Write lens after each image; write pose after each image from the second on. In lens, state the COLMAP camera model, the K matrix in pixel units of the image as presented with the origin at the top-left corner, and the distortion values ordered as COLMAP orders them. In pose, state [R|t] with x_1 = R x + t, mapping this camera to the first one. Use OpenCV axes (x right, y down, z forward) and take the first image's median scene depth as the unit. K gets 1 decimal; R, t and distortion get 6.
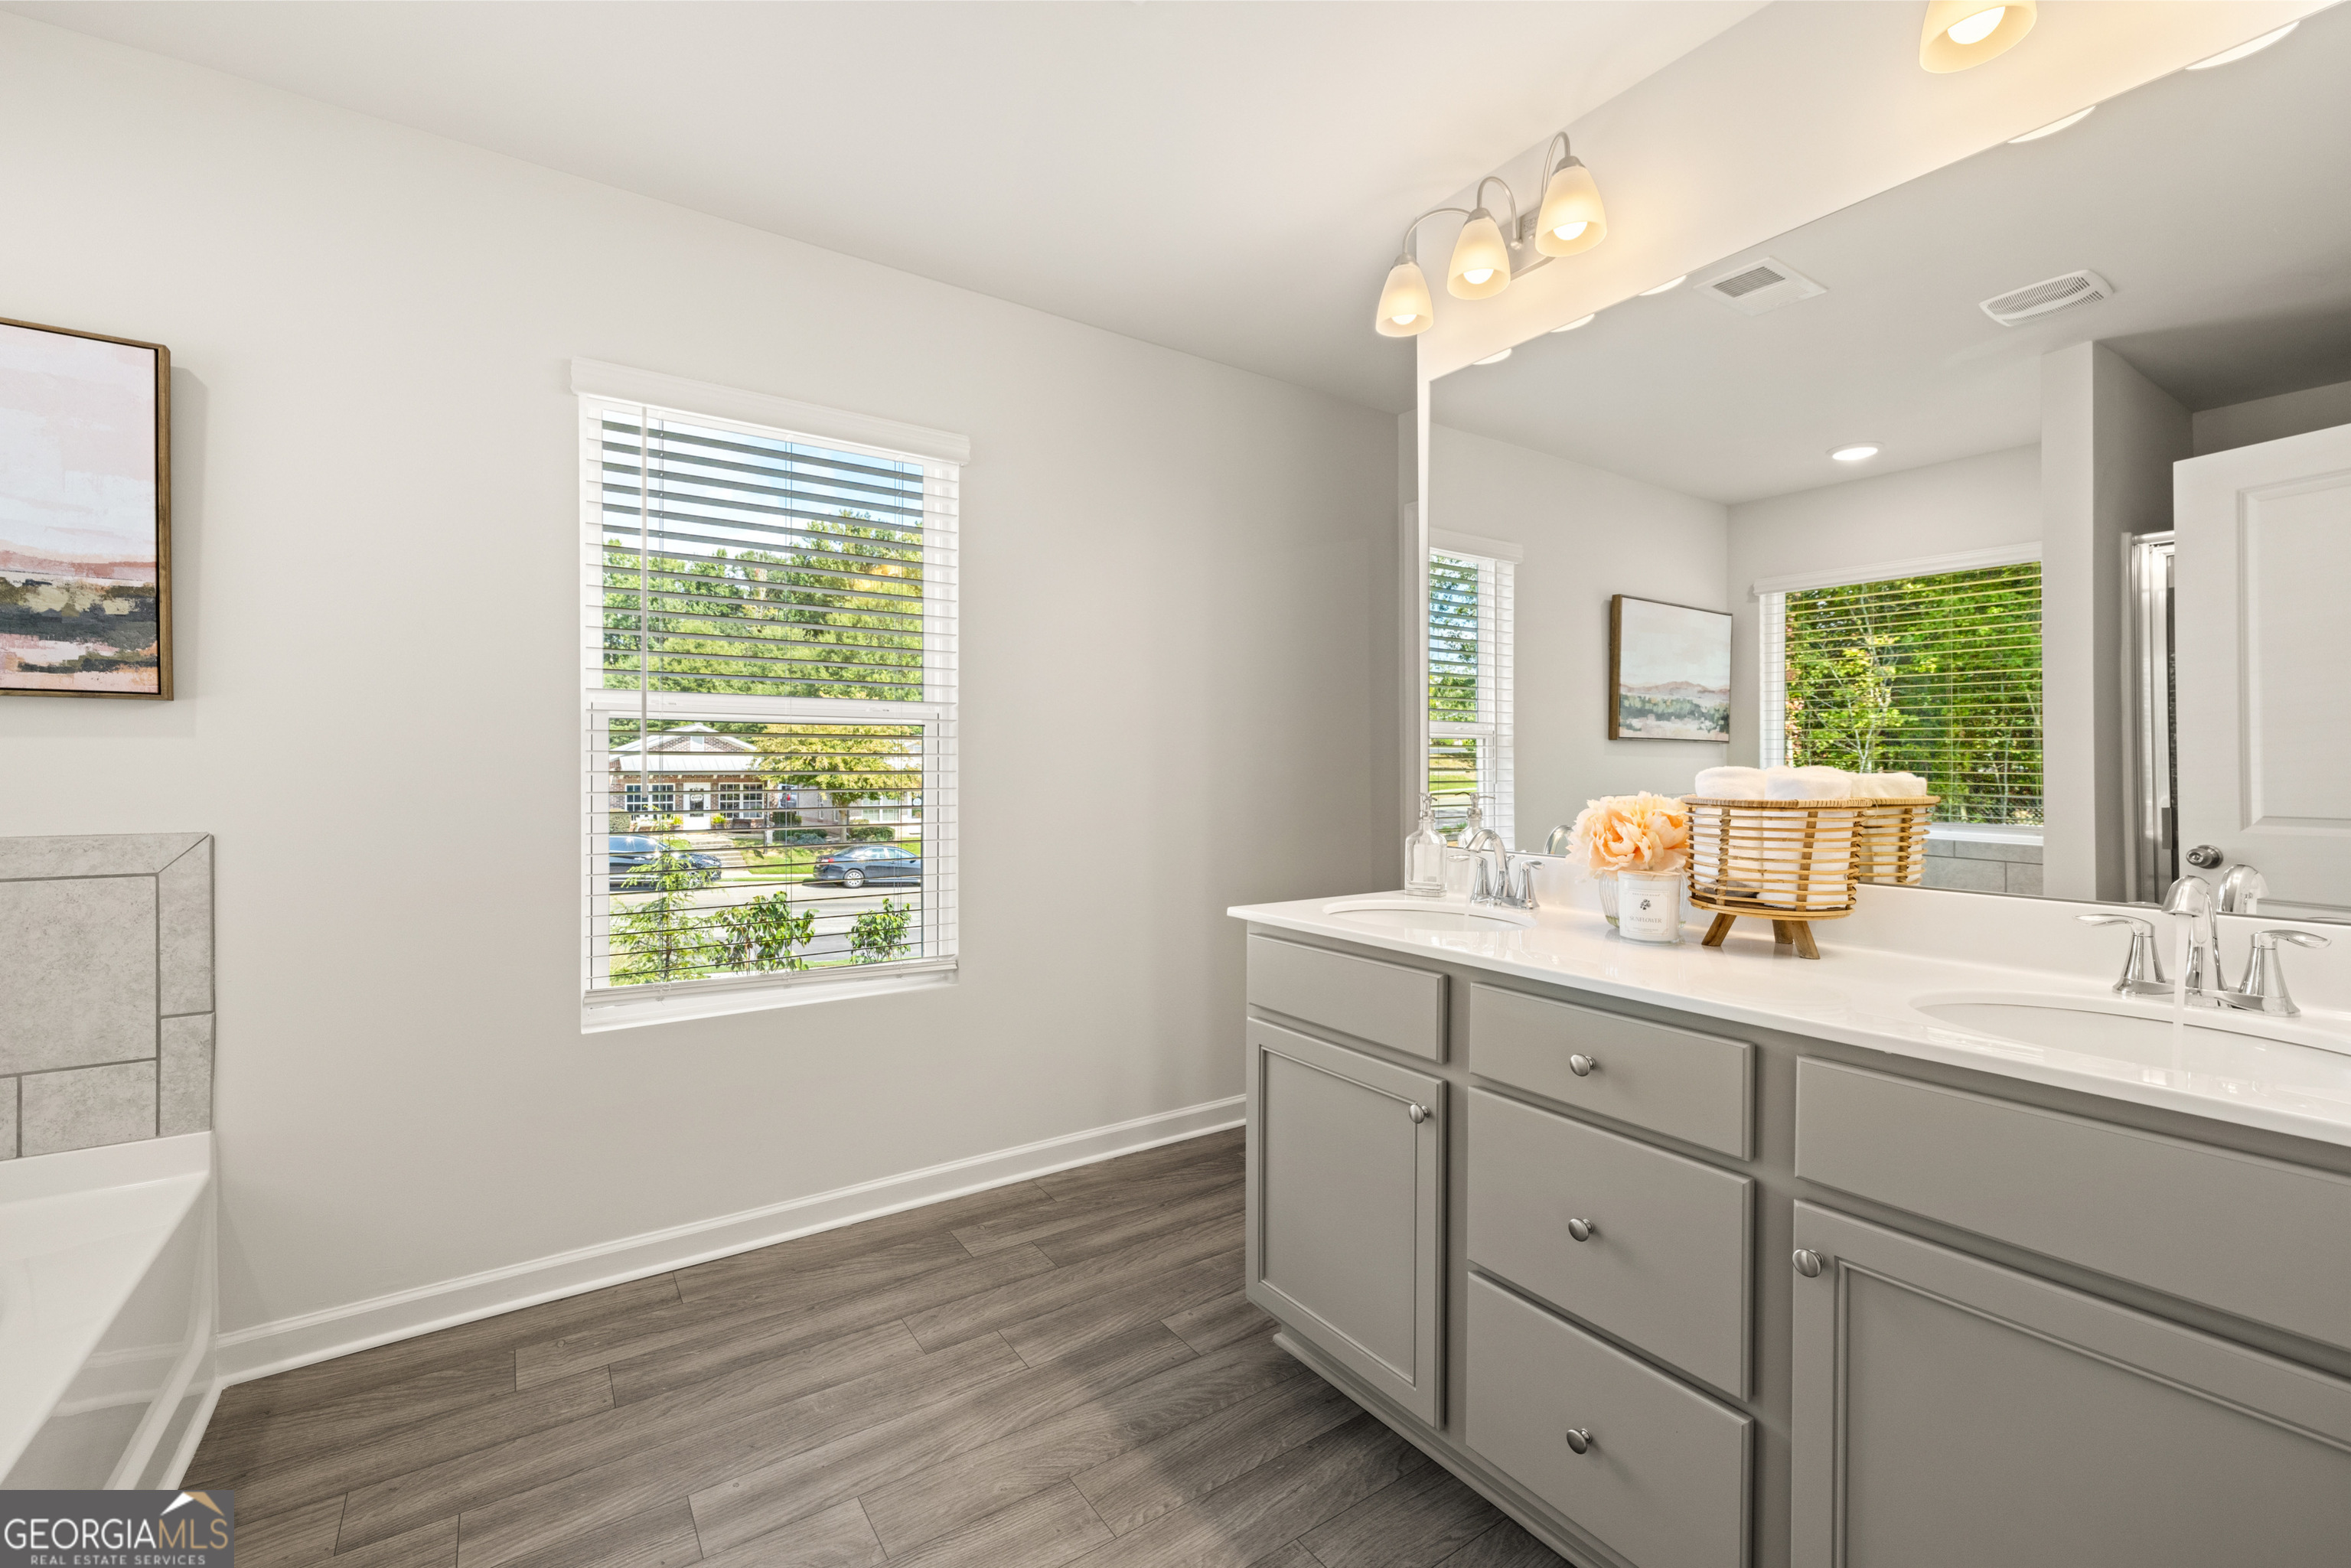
lens RADIAL K [[990.6, 0, 1172.0], [0, 990.6, 784.0], [0, 0, 1]] dist [-0.003467, -0.000376]
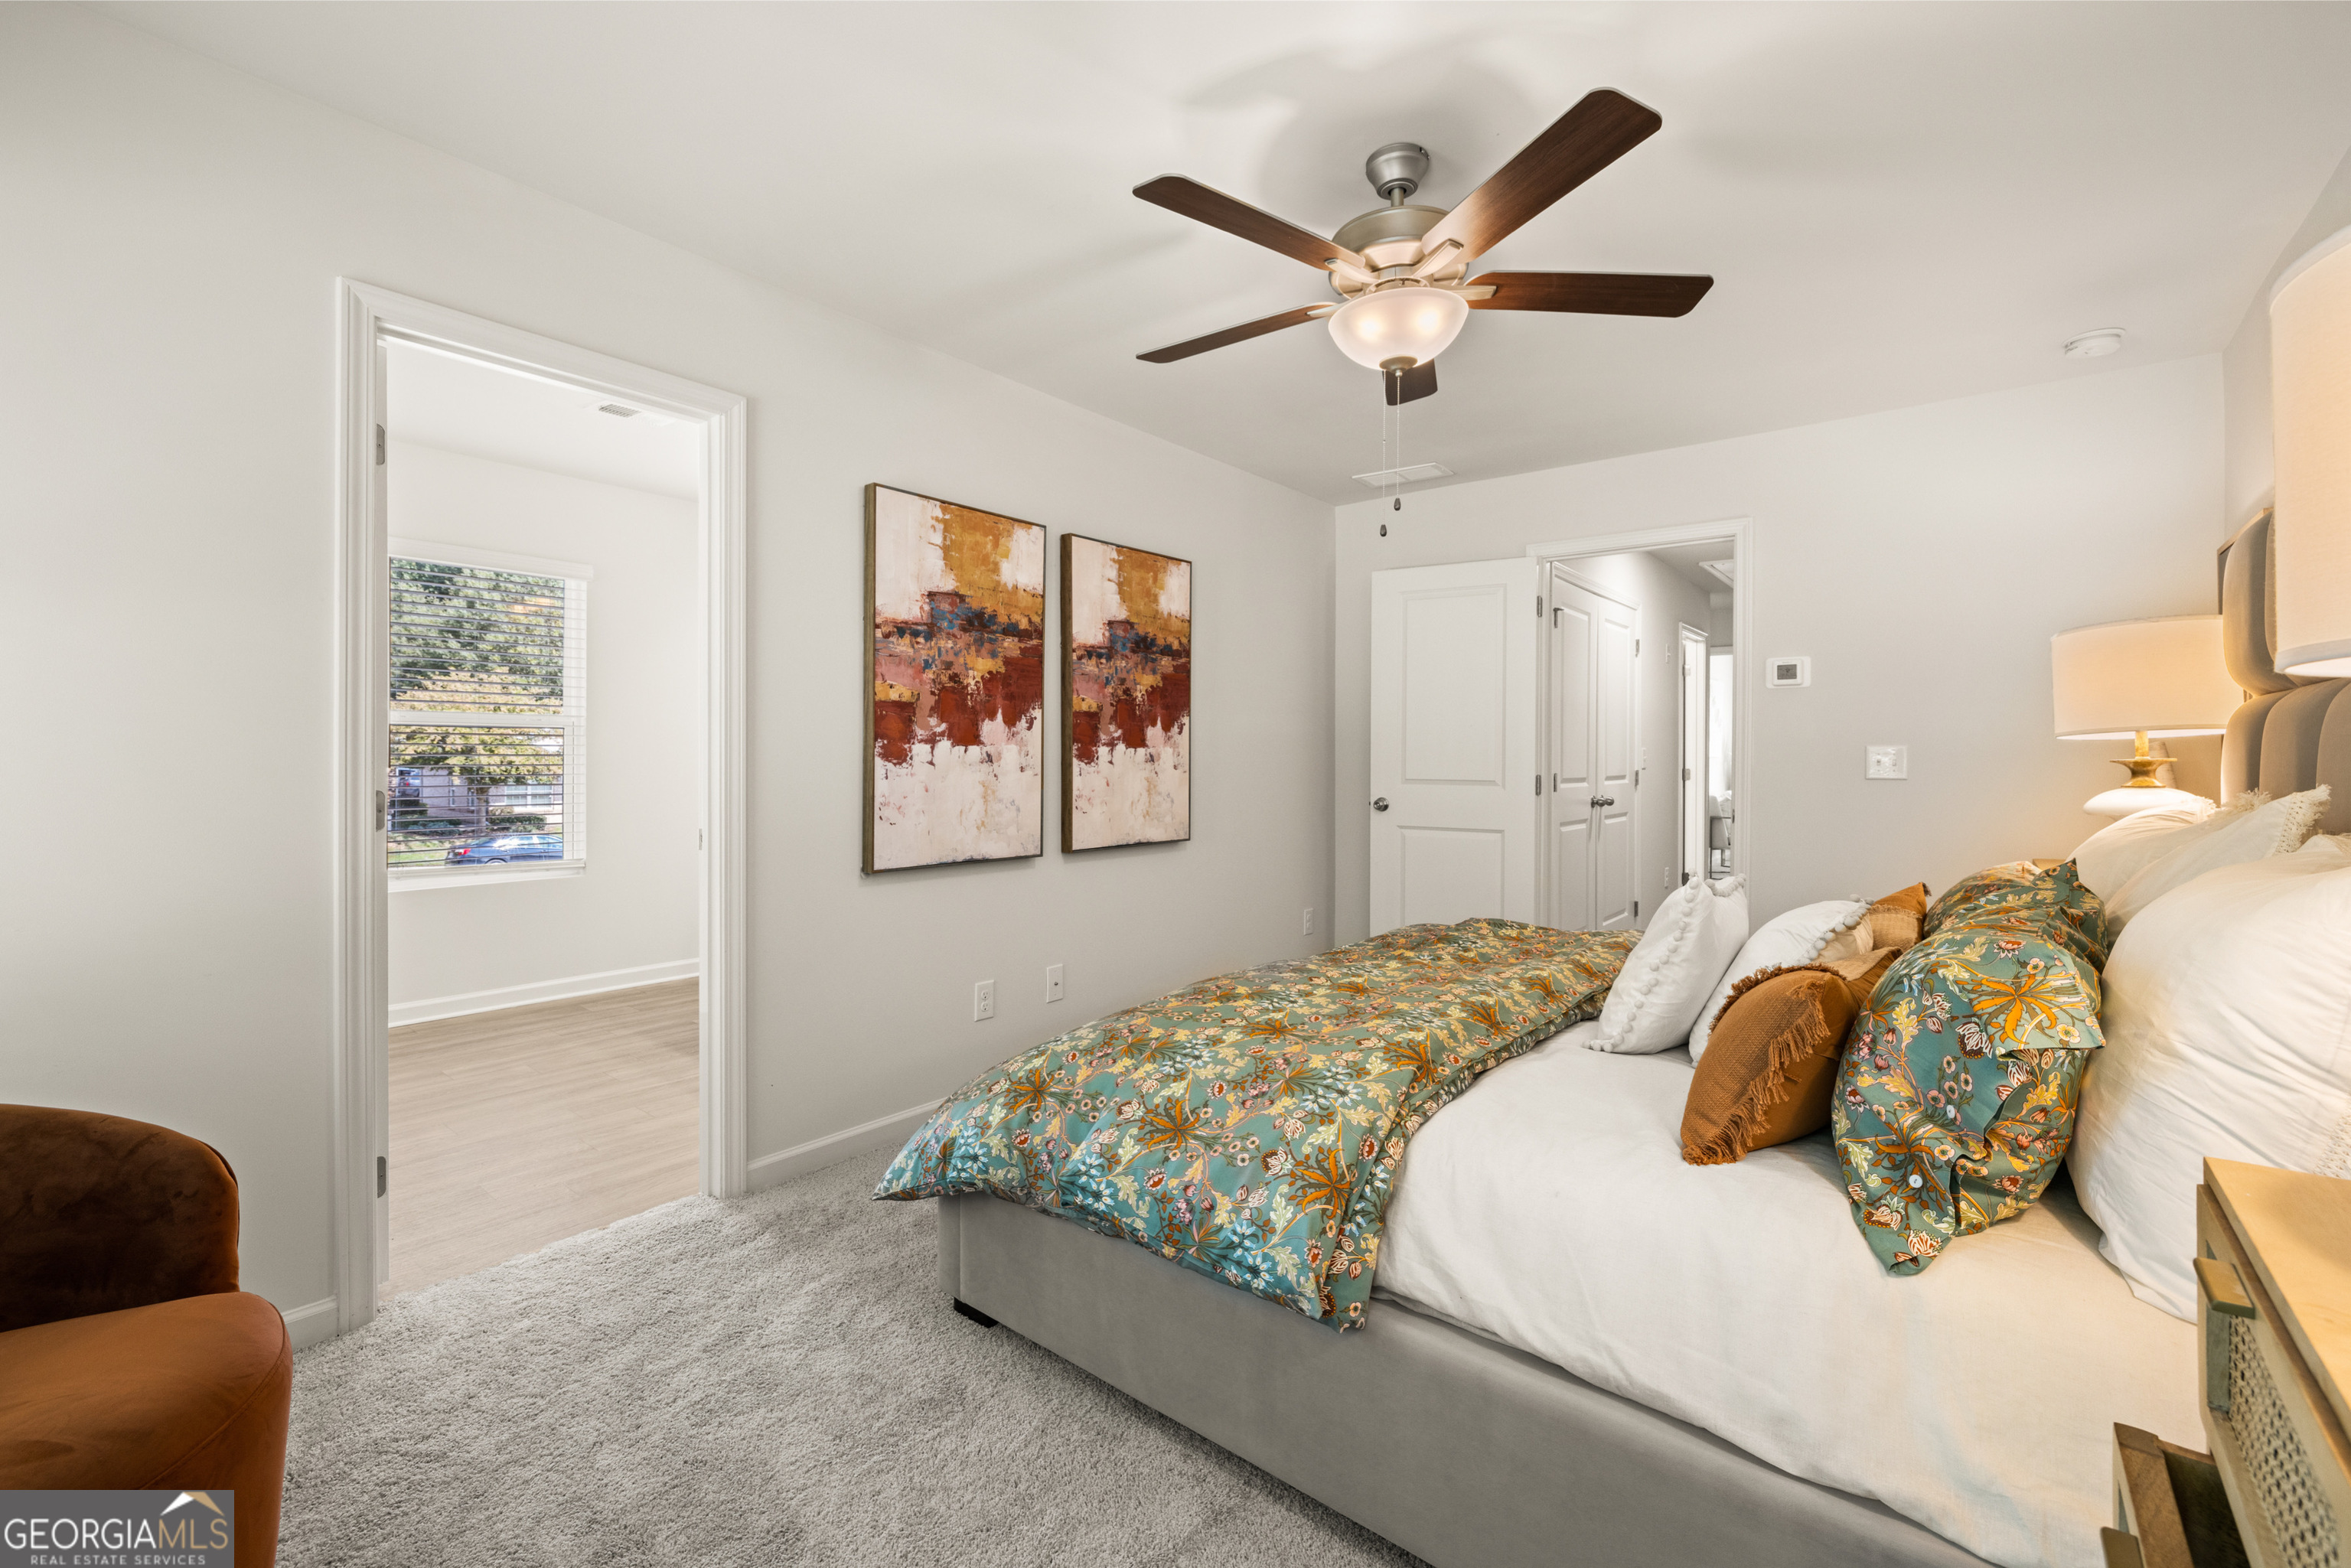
lens RADIAL K [[976.3, 0, 1181.8], [0, 976.3, 772.5], [0, 0, 1]] dist [-0.002971, -0.000255]
pose [[0.953950, -0.004145, 0.299938, 0.507104], [0.002287, 0.999976, 0.006544, 0.016541], [-0.299958, -0.005557, 0.953936, -1.795433]]
